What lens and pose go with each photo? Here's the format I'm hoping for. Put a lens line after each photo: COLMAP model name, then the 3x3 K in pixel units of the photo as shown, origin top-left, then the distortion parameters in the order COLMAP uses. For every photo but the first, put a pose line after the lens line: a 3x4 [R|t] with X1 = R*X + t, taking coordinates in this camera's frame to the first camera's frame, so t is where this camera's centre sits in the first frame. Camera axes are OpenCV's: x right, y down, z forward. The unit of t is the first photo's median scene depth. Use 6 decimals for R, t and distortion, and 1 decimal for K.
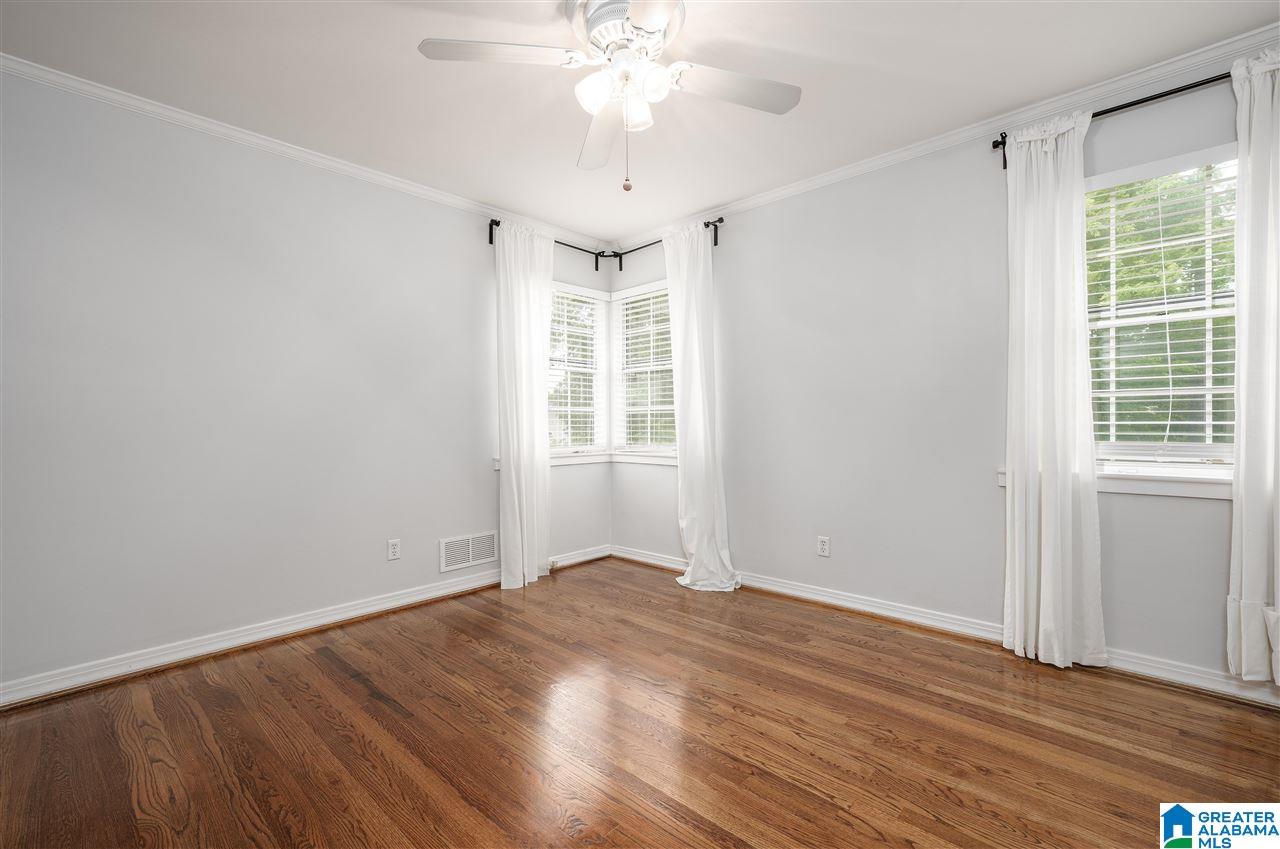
lens RADIAL K [[531.9, 0, 640.0], [0, 531.9, 424.5], [0, 0, 1]] dist [0.000057, -0.000060]
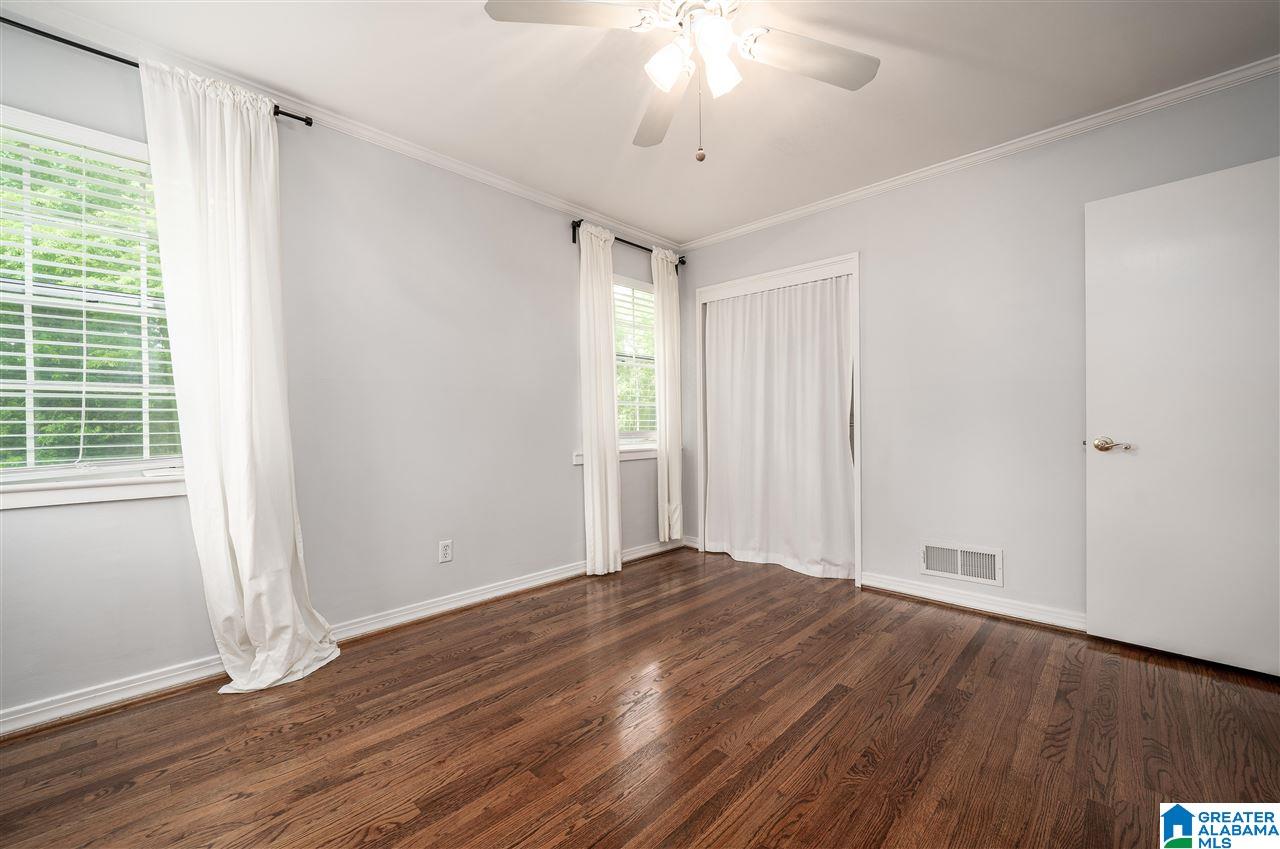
lens RADIAL K [[494.0, 0, 648.5], [0, 494.0, 426.6], [0, 0, 1]] dist [-0.002912, 0.000093]
pose [[0.046266, -0.001345, 0.998928, -0.593959], [0.009201, 0.999957, 0.000920, 0.012770], [-0.998887, 0.009148, 0.046277, 0.698859]]
